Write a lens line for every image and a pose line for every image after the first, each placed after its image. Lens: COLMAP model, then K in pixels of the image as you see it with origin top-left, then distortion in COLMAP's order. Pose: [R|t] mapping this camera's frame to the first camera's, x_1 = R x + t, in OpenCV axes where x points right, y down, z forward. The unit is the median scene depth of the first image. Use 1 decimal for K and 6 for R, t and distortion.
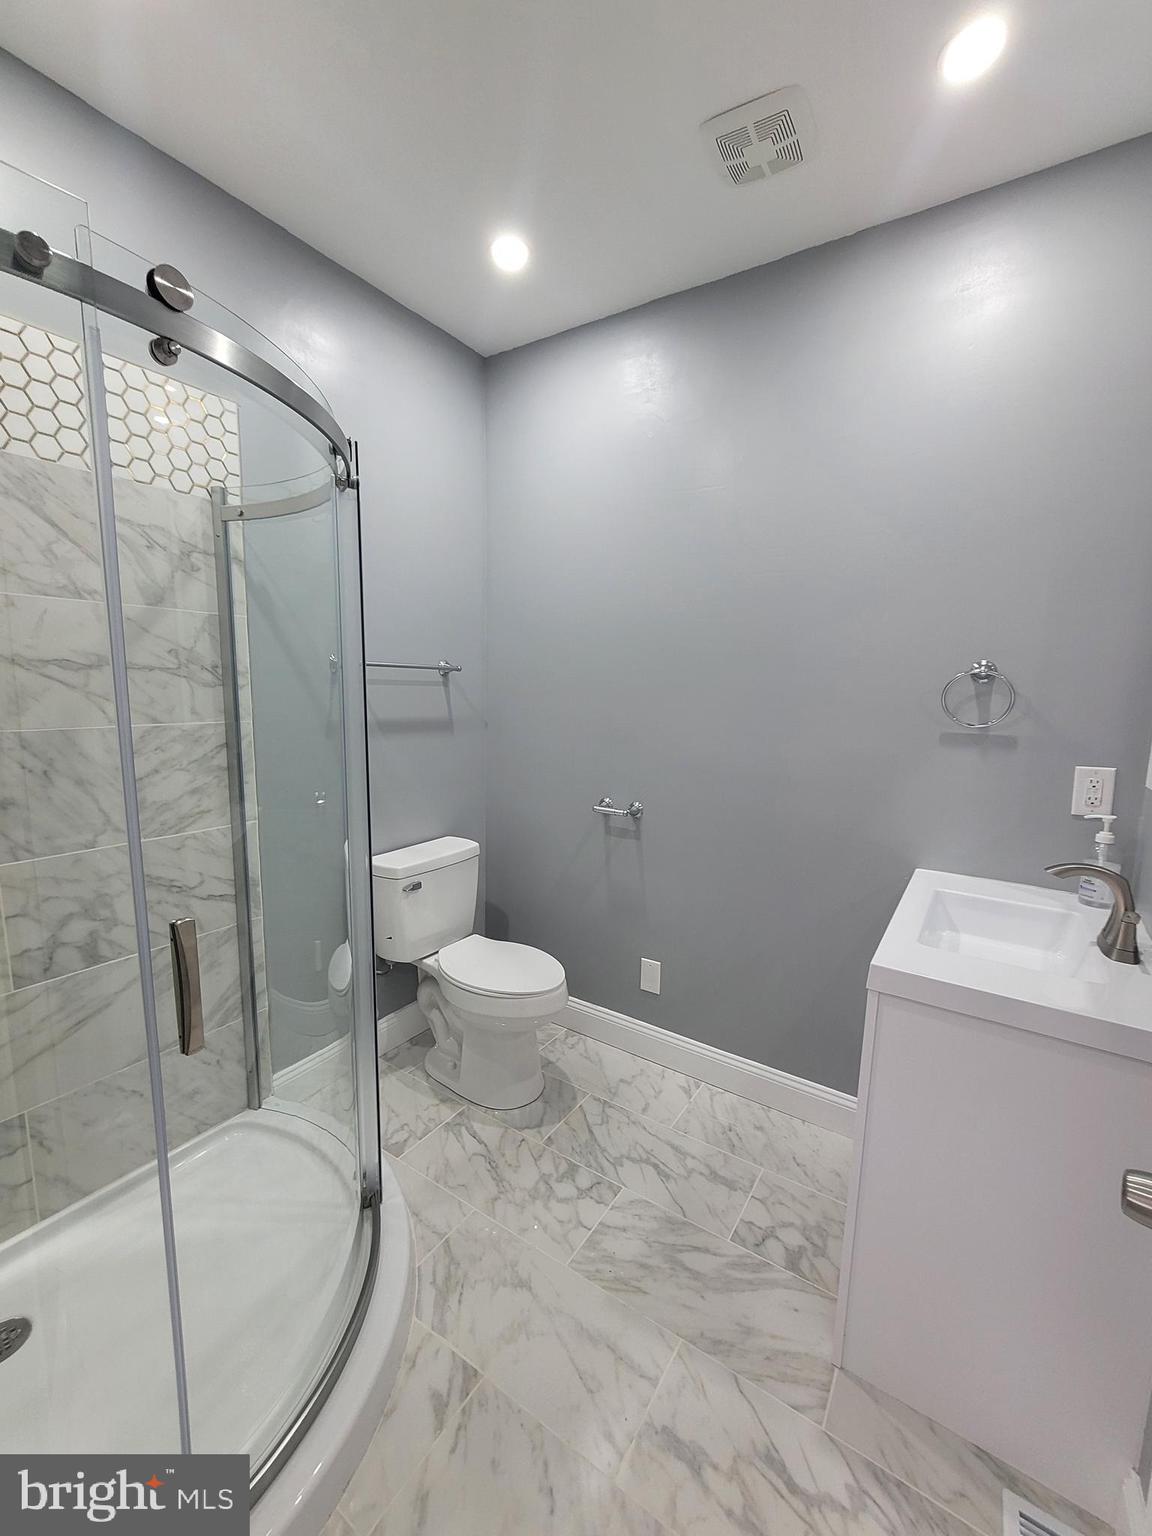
lens RADIAL K [[629.9, 0, 572.8], [0, 629.9, 764.2], [0, 0, 1]] dist [-0.007252, 0.003671]
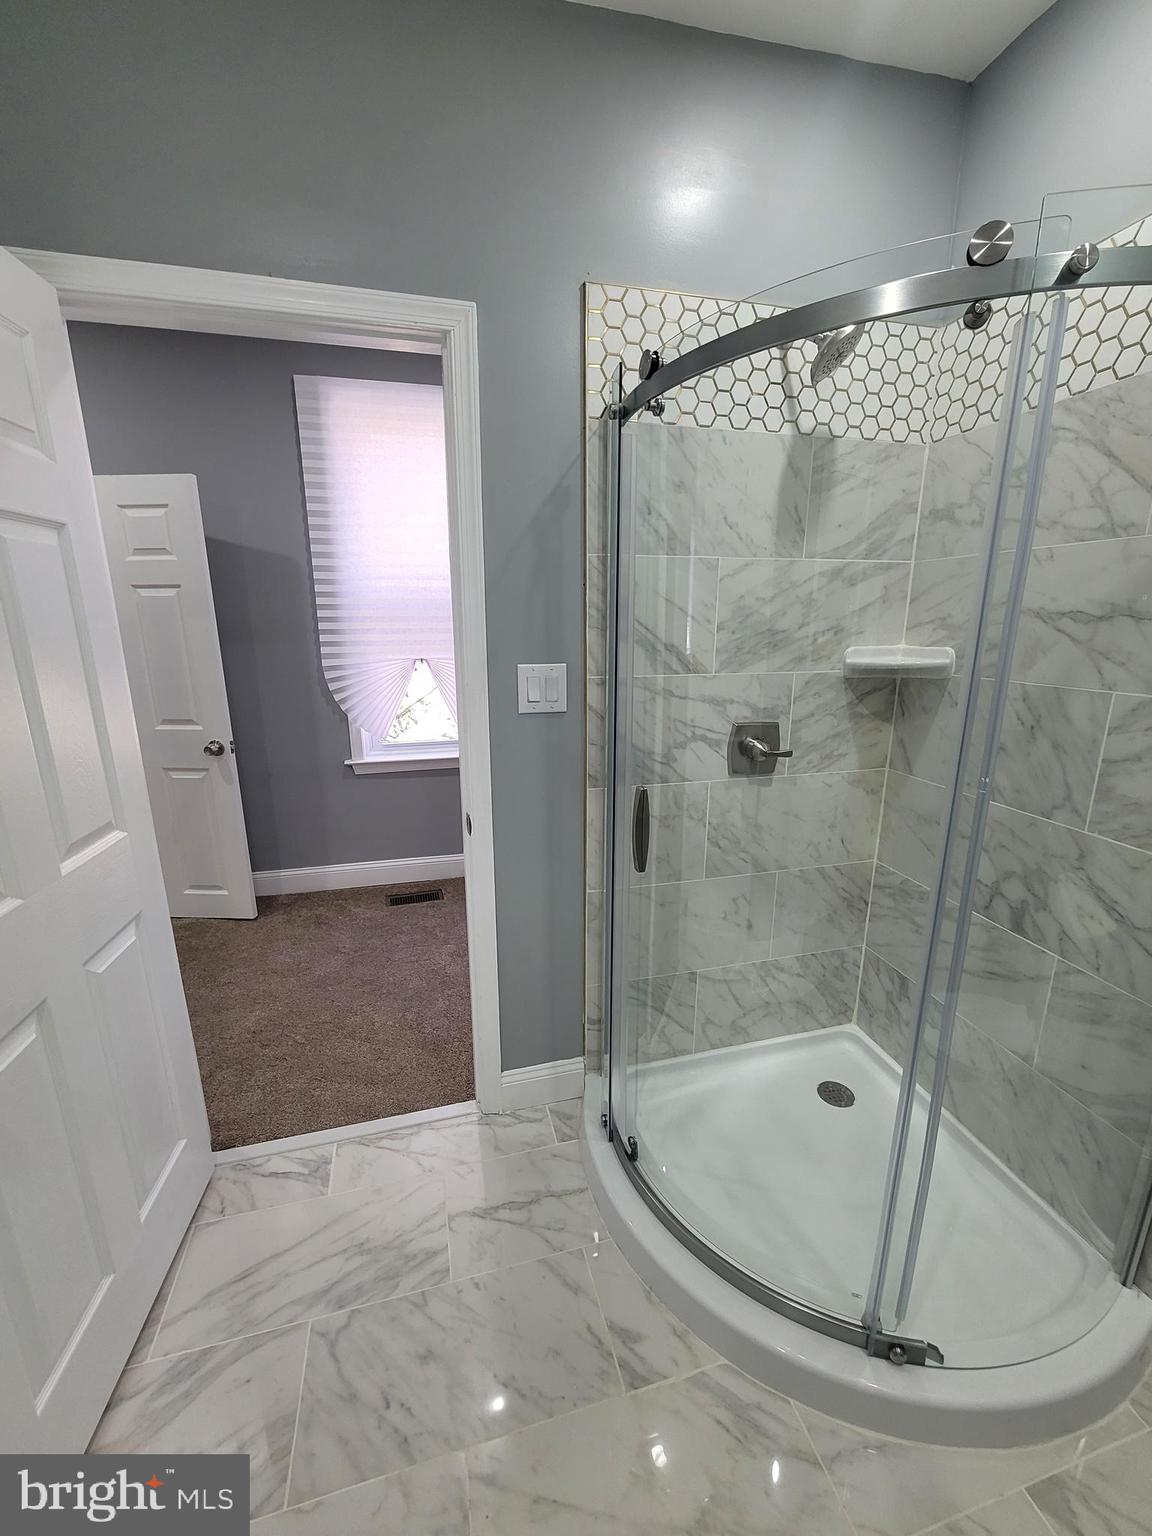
lens RADIAL K [[629.9, 0, 572.6], [0, 629.9, 767.7], [0, 0, 1]] dist [-0.007252, 0.003671]
pose [[-0.666517, 0.159966, -0.728125, 0.386555], [-0.098708, 0.949171, 0.298884, -0.154978], [0.738926, 0.271083, -0.616849, 1.108516]]
